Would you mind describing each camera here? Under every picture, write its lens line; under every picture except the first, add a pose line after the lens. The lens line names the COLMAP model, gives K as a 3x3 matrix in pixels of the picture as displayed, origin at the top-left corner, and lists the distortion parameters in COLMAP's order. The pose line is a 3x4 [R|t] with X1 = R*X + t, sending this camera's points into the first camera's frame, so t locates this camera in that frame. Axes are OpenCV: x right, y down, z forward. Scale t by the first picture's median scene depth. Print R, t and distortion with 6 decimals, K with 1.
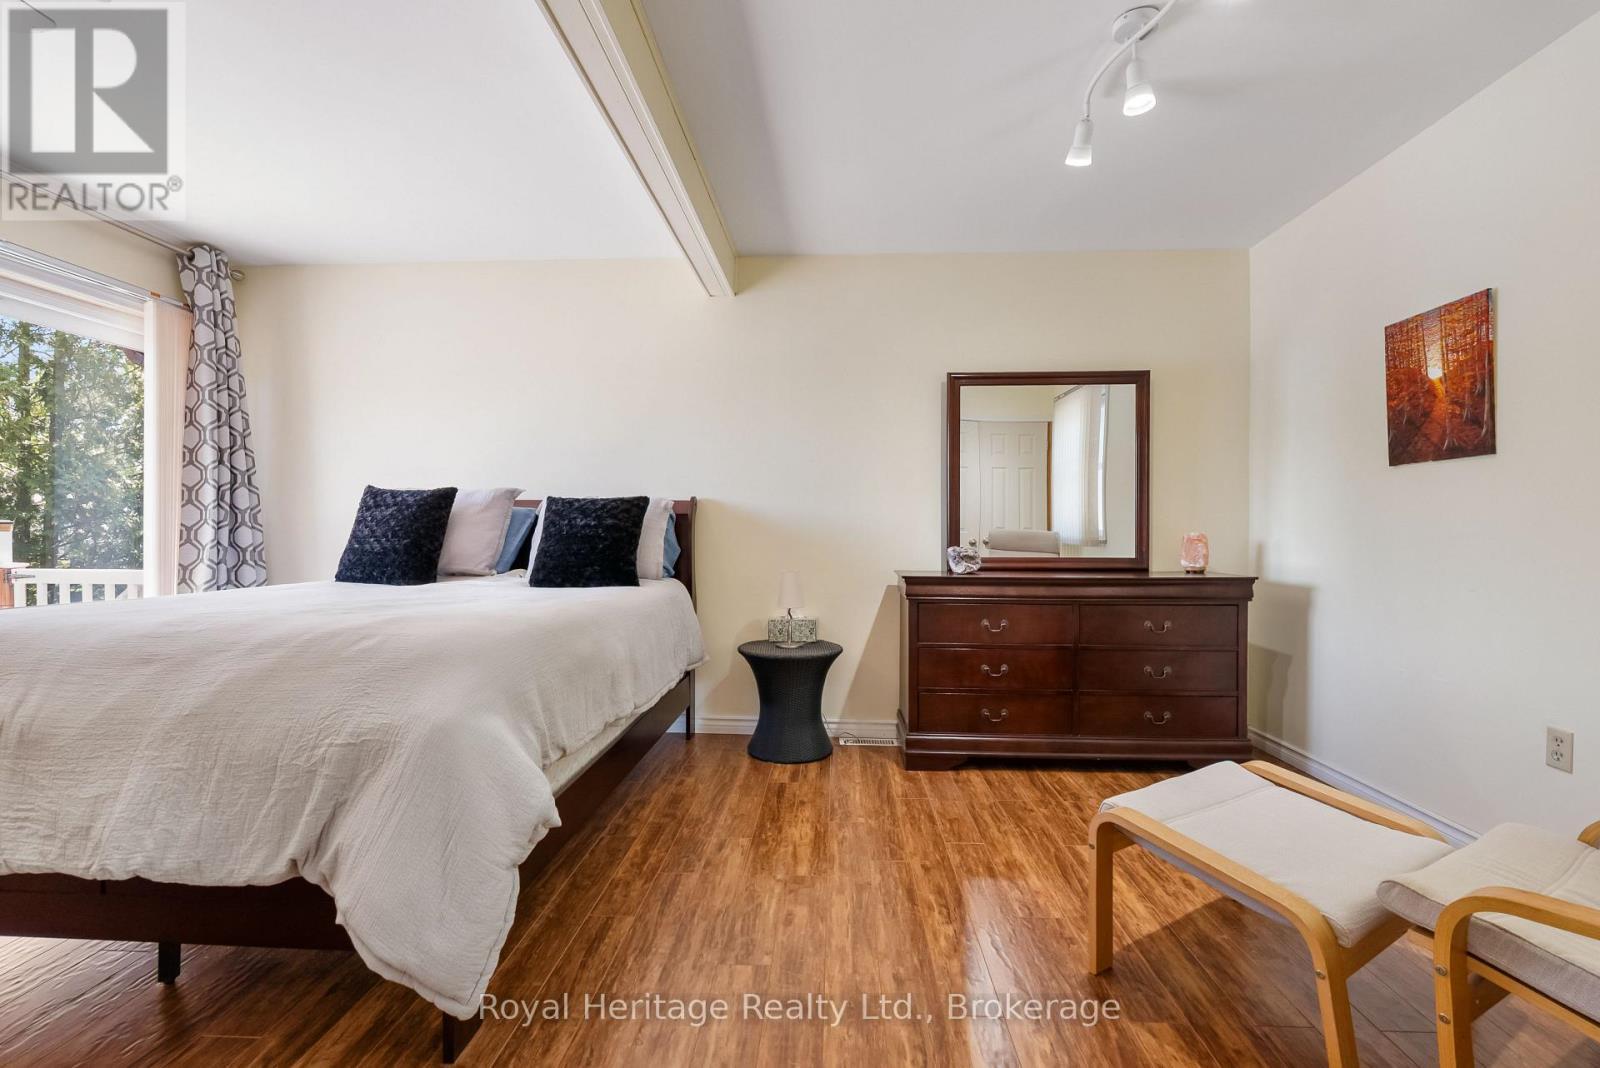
lens RADIAL K [[710.5, 0, 802.9], [0, 710.5, 524.9], [0, 0, 1]] dist [-0.003539, 0.000013]
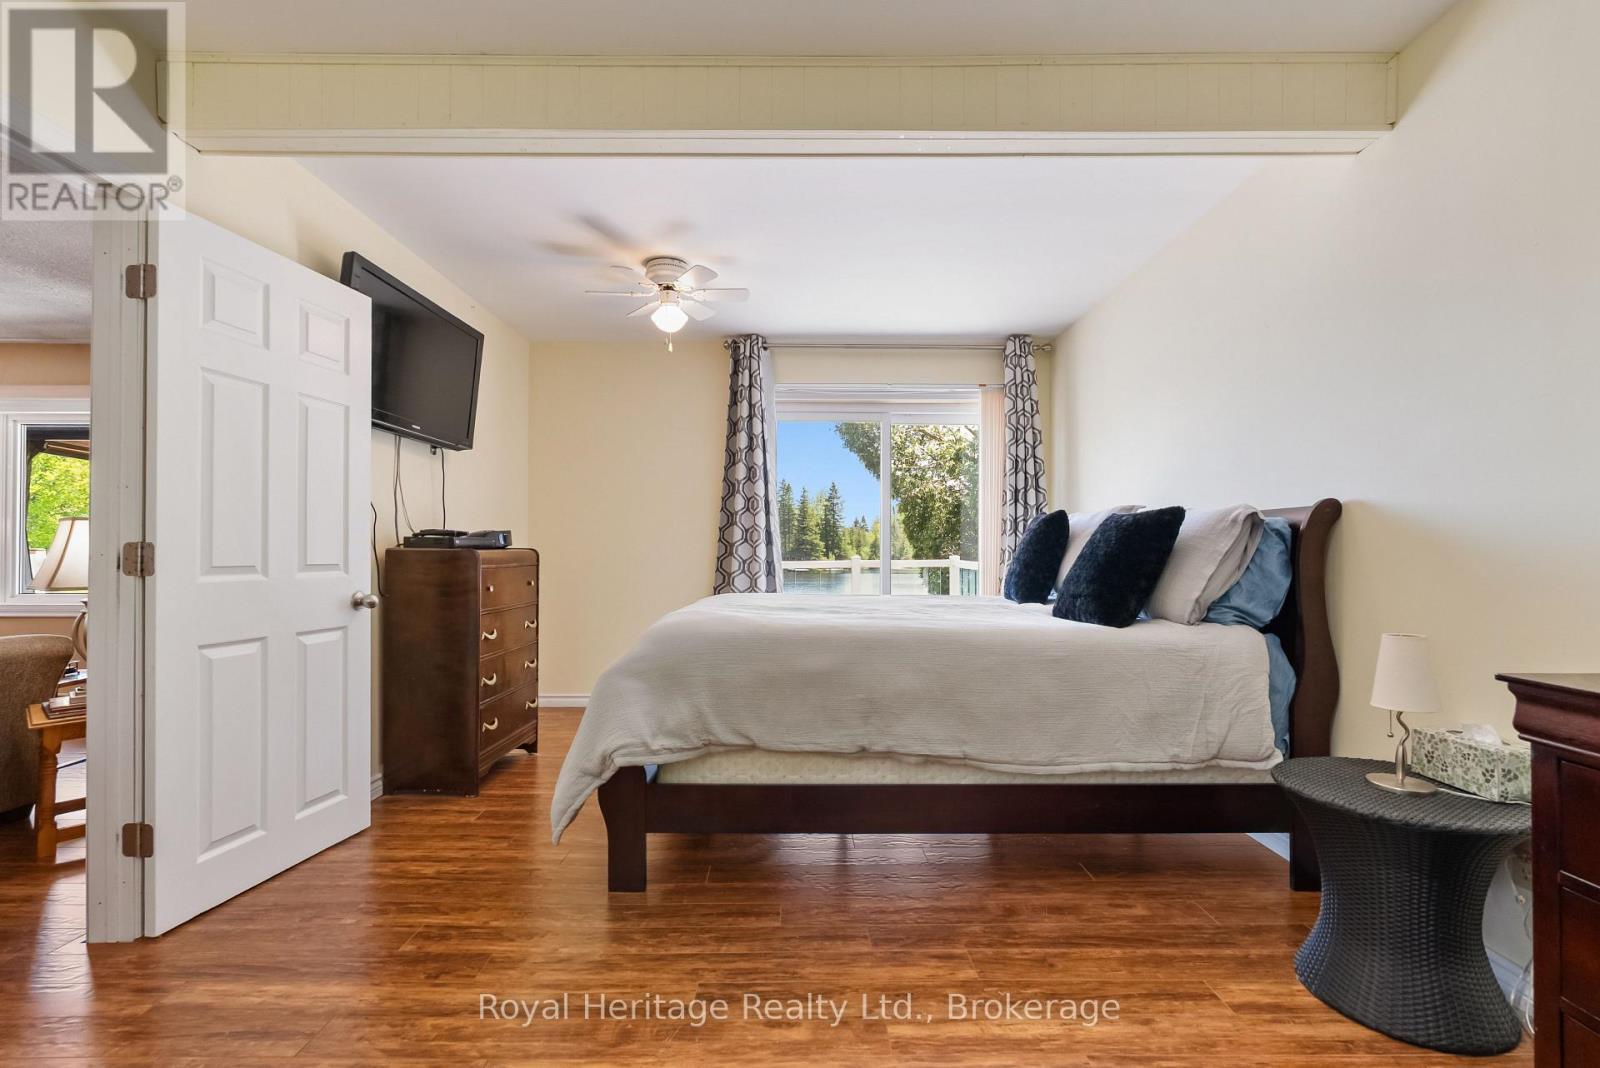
lens RADIAL K [[710.5, 0, 807.3], [0, 710.5, 544.7], [0, 0, 1]] dist [-0.003539, 0.000013]
pose [[0.057015, -0.010358, -0.998320, 0.486198], [0.002935, 0.999944, -0.010208, 0.004975], [0.998369, -0.002348, 0.057042, 0.593809]]
